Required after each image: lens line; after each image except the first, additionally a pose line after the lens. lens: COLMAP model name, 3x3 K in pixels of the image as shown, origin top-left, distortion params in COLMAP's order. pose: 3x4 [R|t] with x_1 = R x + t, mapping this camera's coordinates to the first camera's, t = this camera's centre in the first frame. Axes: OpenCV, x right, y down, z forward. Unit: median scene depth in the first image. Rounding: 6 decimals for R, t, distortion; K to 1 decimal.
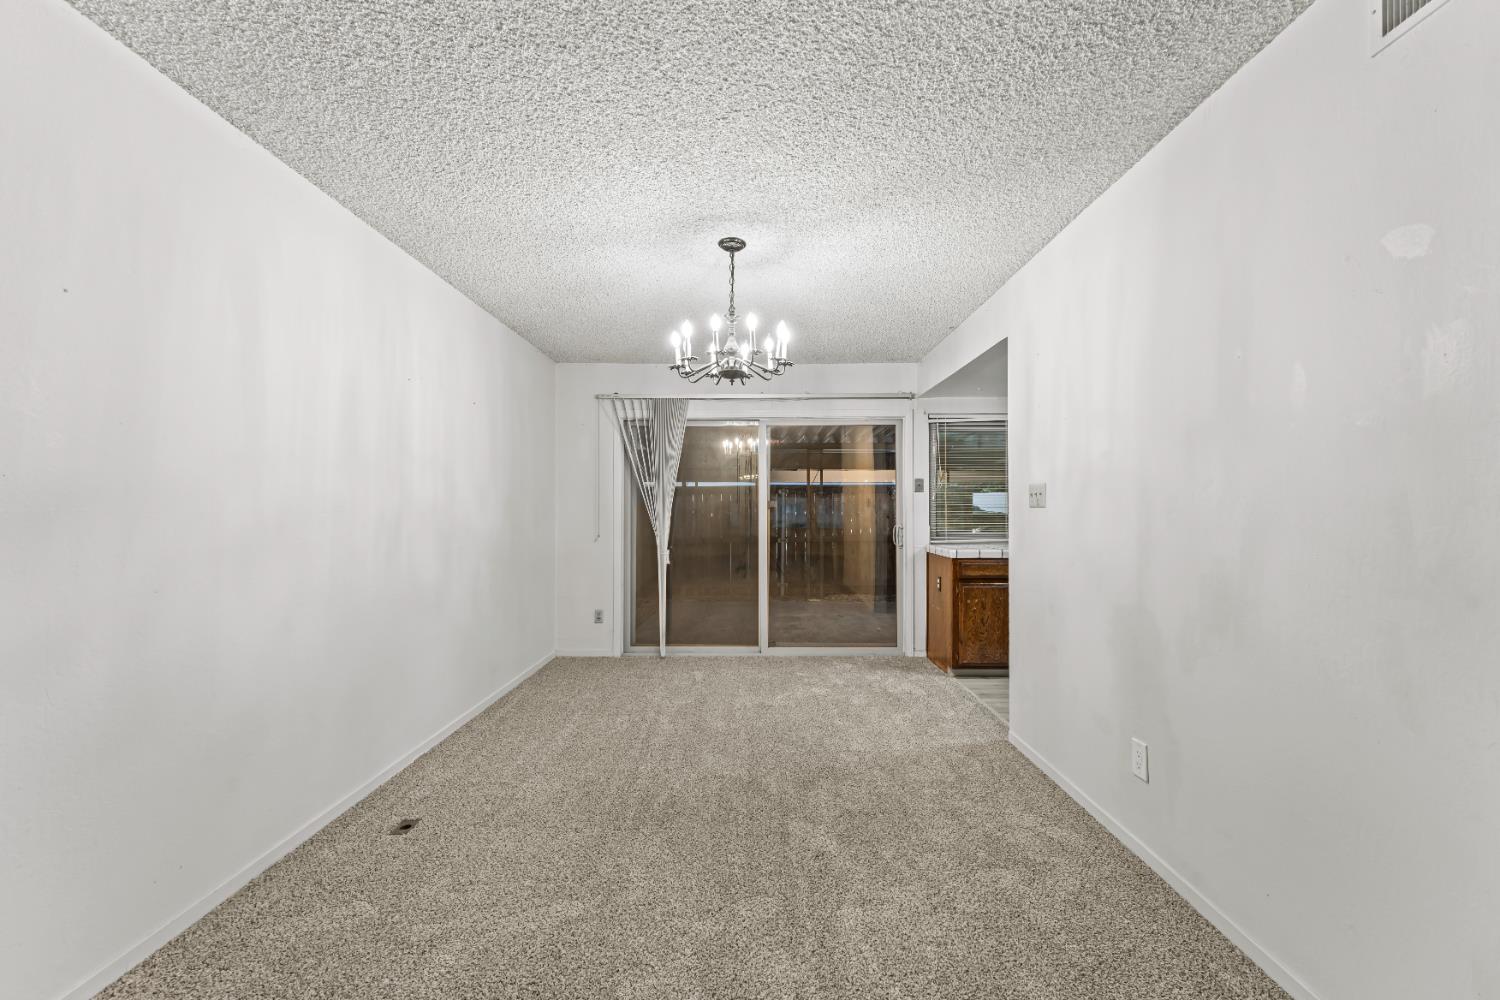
lens RADIAL K [[610.8, 0, 748.8], [0, 610.8, 514.0], [0, 0, 1]] dist [-0.000017, 0.000202]
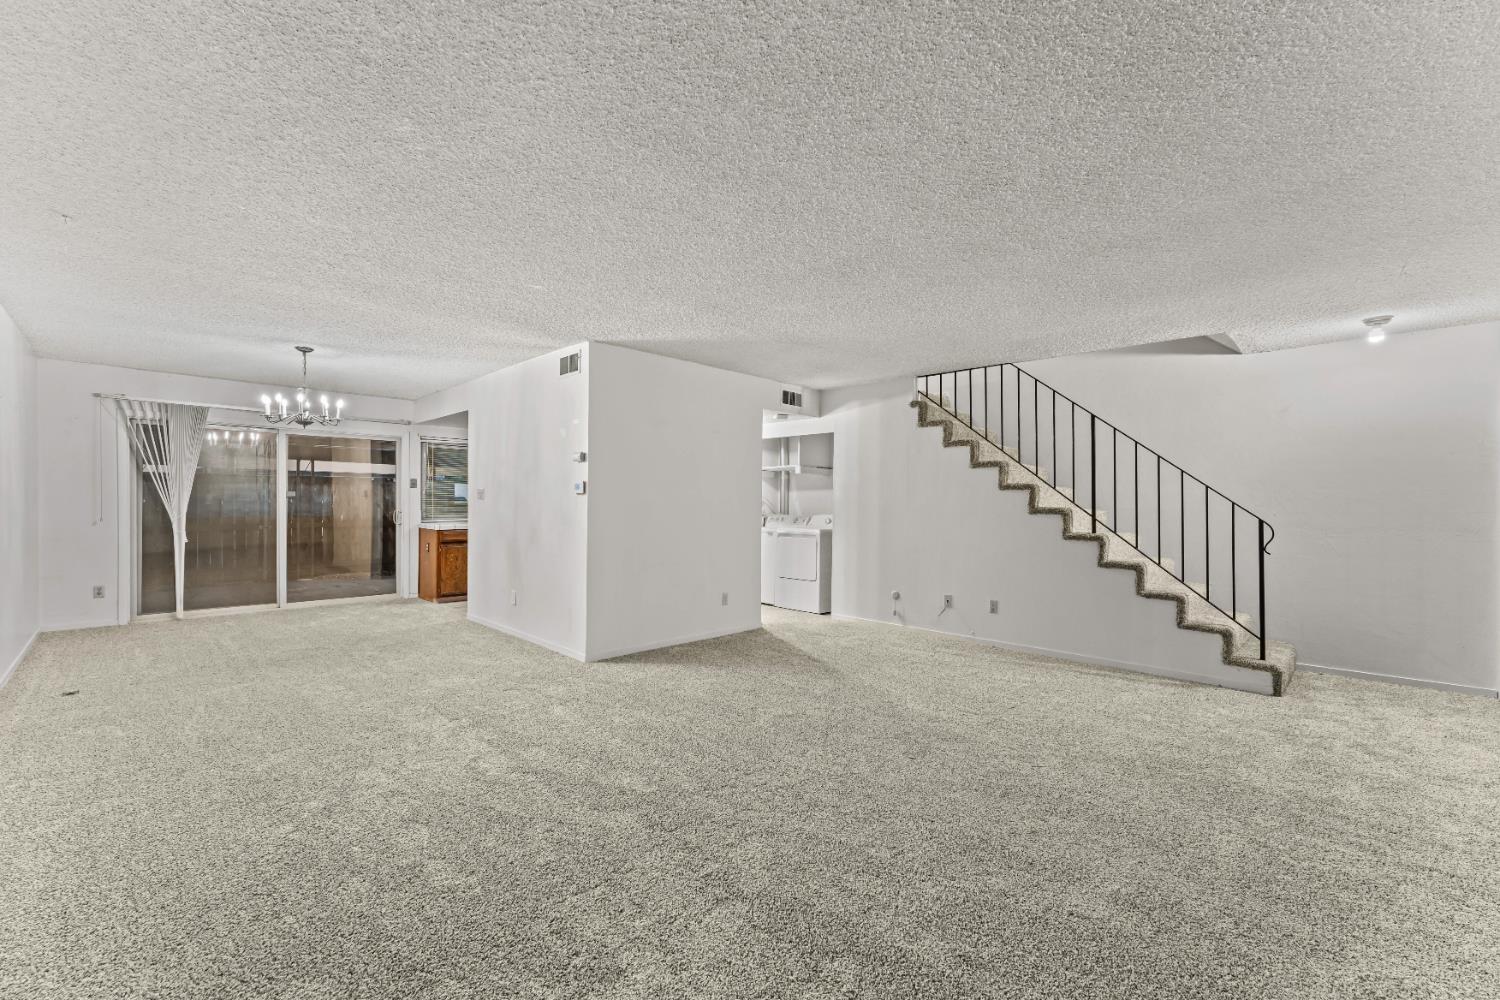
lens RADIAL K [[610.8, 0, 749.7], [0, 610.8, 506.8], [0, 0, 1]] dist [-0.000017, 0.000202]
pose [[0.713860, -0.000049, 0.700288, -0.179364], [-0.006135, 0.999961, 0.006323, -0.003557], [-0.700261, -0.008810, 0.713832, -0.636249]]
